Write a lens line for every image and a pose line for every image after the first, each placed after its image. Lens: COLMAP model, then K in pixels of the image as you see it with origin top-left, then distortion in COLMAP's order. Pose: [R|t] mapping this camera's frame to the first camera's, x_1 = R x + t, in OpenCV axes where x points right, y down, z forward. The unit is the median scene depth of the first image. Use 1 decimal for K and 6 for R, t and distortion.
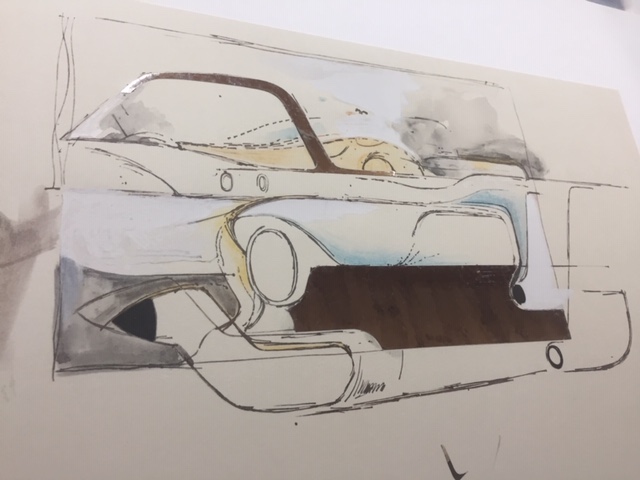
lens RADIAL K [[548.1, 0, 317.7], [0, 548.1, 239.1], [0, 0, 1]] dist [0.065504, -0.086483]
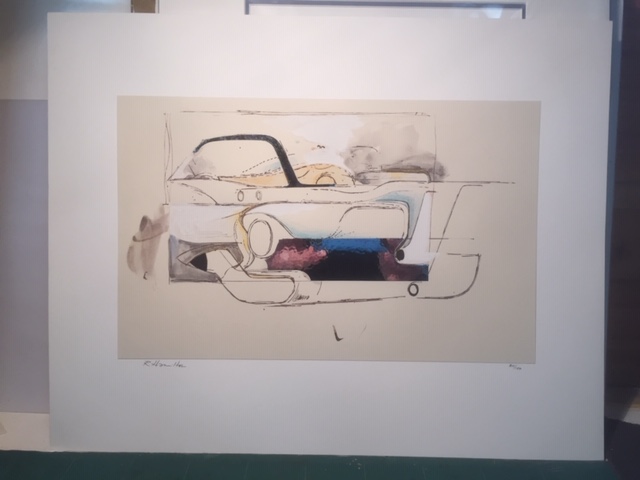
lens RADIAL K [[548.1, 0, 318.3], [0, 548.1, 242.2], [0, 0, 1]] dist [0.065504, -0.086483]
pose [[0.929383, 0.122959, -0.348035, 0.887555], [0.016365, 0.928232, 0.371643, -0.740553], [0.368754, -0.351094, 0.860671, -0.770750]]
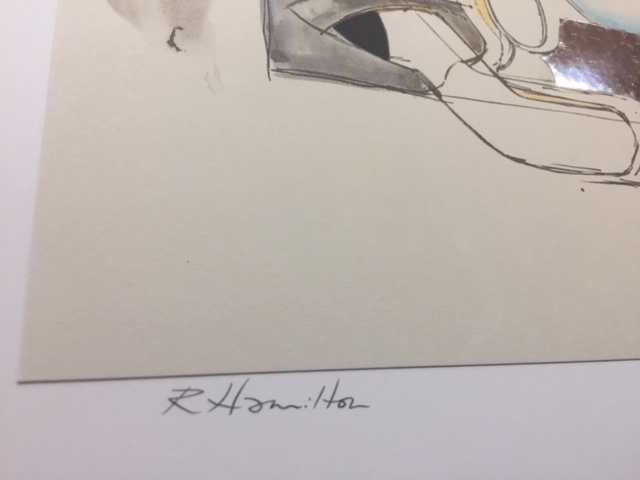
lens RADIAL K [[548.1, 0, 319.5], [0, 548.1, 239.3], [0, 0, 1]] dist [0.065504, -0.086483]
pose [[0.999350, -0.000569, -0.036051, -0.321845], [-0.000939, 0.999126, -0.041791, 0.396605], [0.036043, 0.041797, 0.998476, 0.269409]]
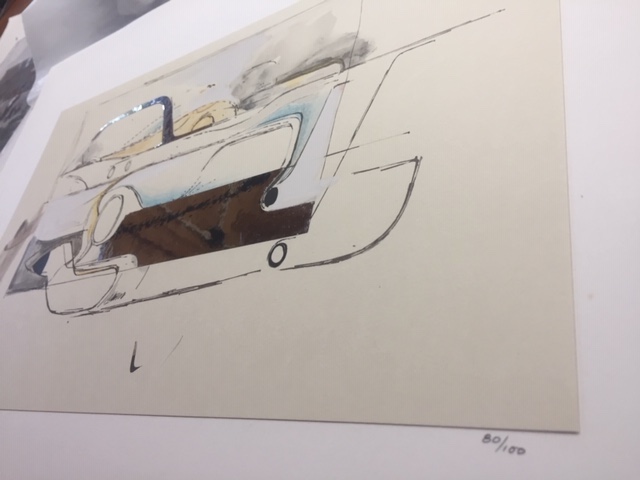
lens RADIAL K [[548.1, 0, 322.6], [0, 548.1, 235.9], [0, 0, 1]] dist [0.065504, -0.086483]
pose [[0.548050, -0.220917, -0.806745, 1.336900], [0.065309, 0.972849, -0.222035, 0.437418], [0.833892, 0.068998, 0.547598, 0.708696]]
